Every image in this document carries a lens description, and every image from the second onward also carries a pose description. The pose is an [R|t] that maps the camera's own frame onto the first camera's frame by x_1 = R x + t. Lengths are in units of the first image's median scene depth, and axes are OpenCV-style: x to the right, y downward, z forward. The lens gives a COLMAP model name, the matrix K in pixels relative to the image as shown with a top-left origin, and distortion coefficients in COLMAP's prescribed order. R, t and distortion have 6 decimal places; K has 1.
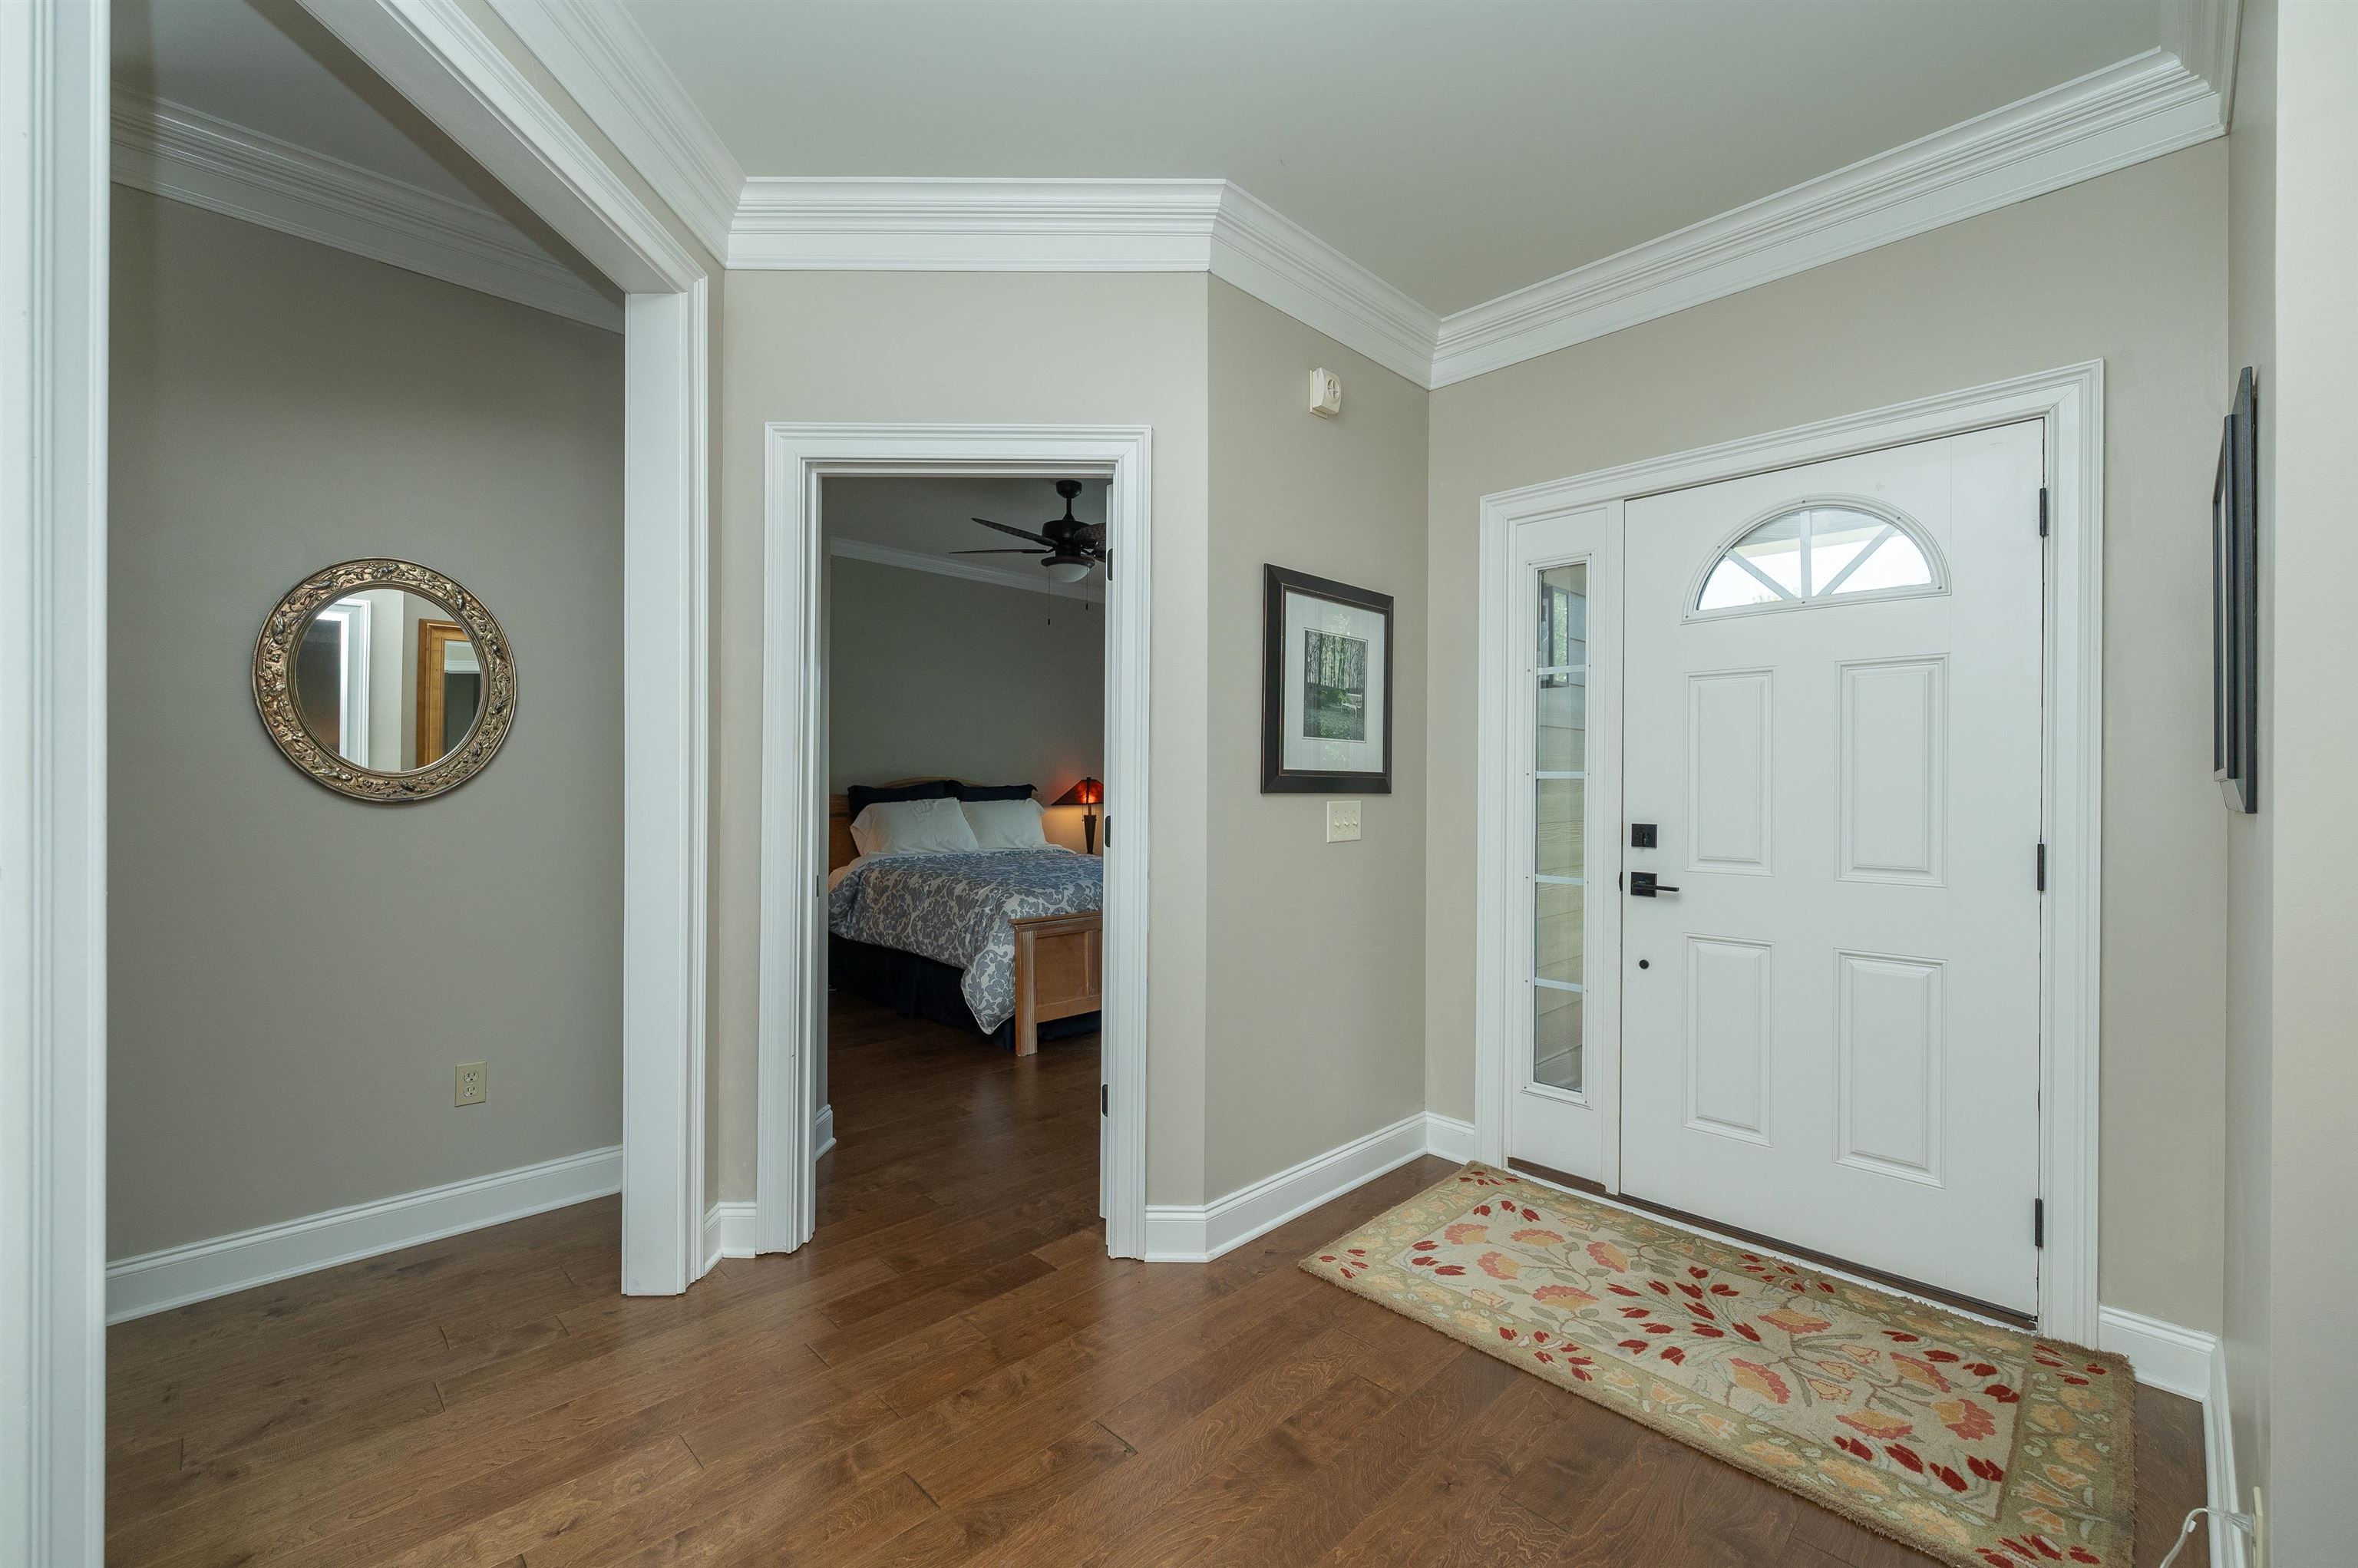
lens RADIAL K [[979.5, 0, 1165.9], [0, 979.5, 782.2], [0, 0, 1]] dist [0.002294, -0.000158]
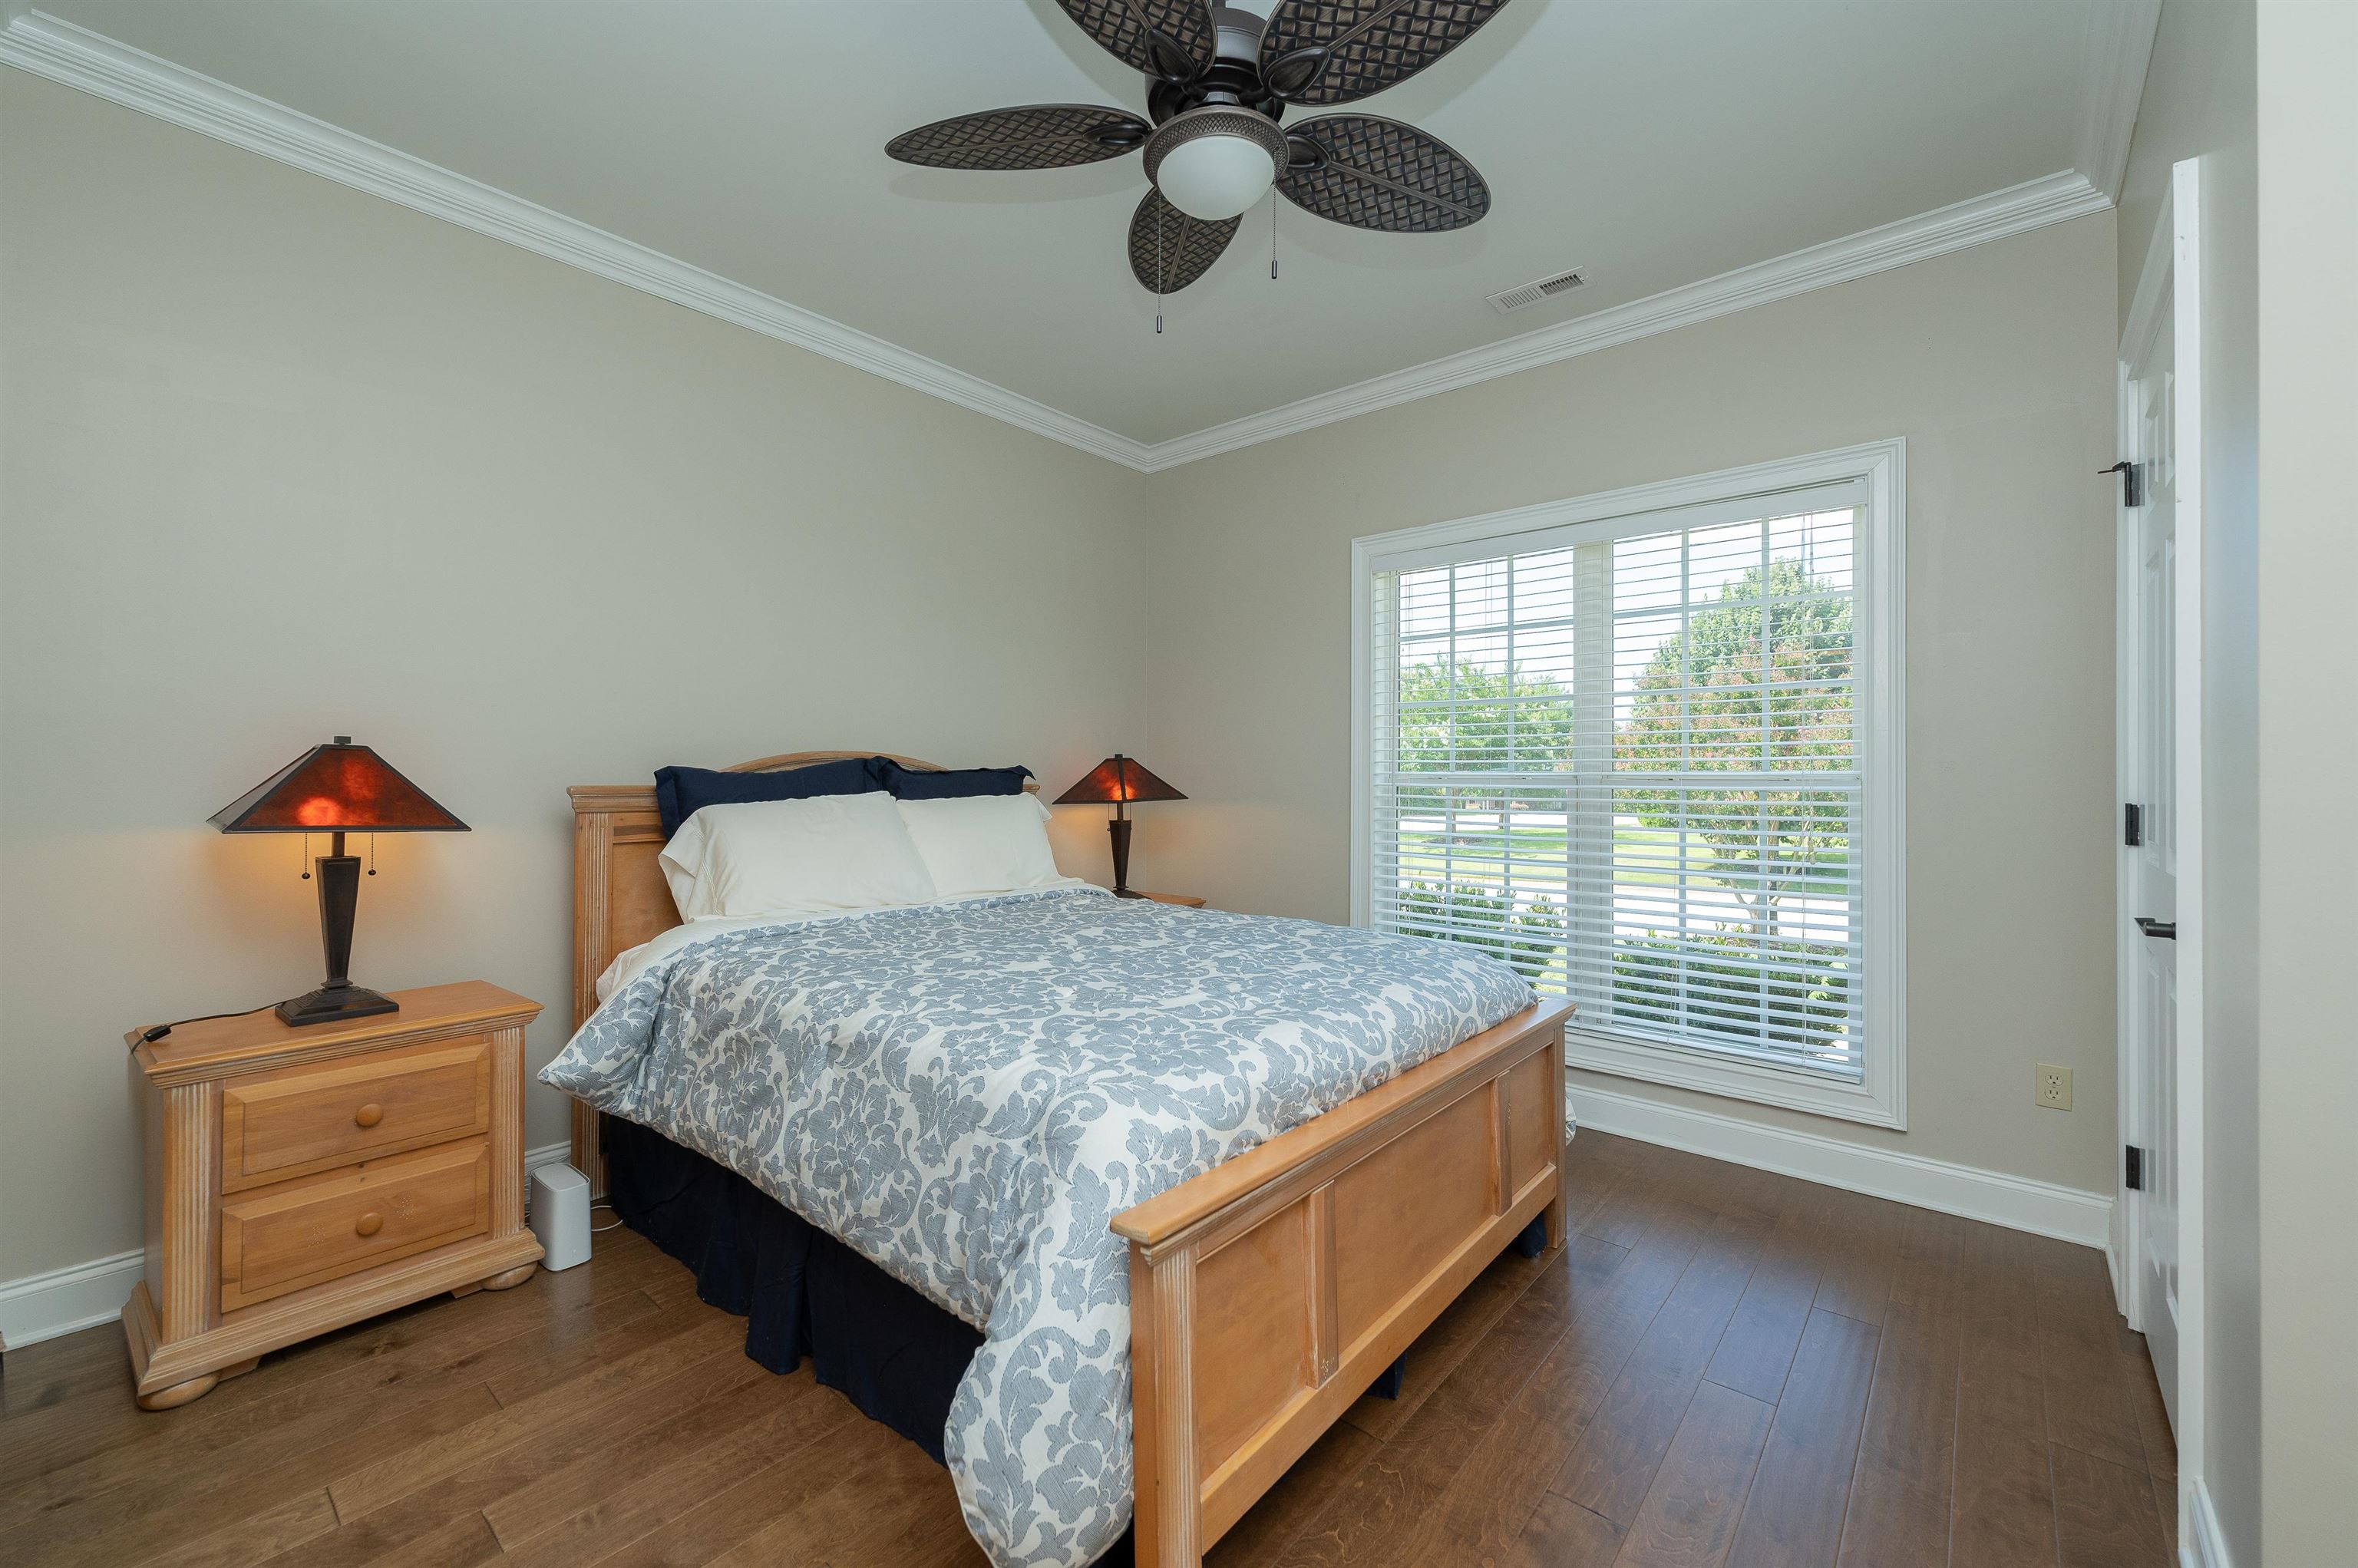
lens RADIAL K [[950.8, 0, 1171.4], [0, 950.8, 772.3], [0, 0, 1]] dist [0.002989, -0.000203]
pose [[0.995192, -0.002988, 0.097895, -0.292953], [0.002685, 0.999991, 0.003225, 0.011102], [-0.097904, -0.002946, 0.995192, 1.235220]]
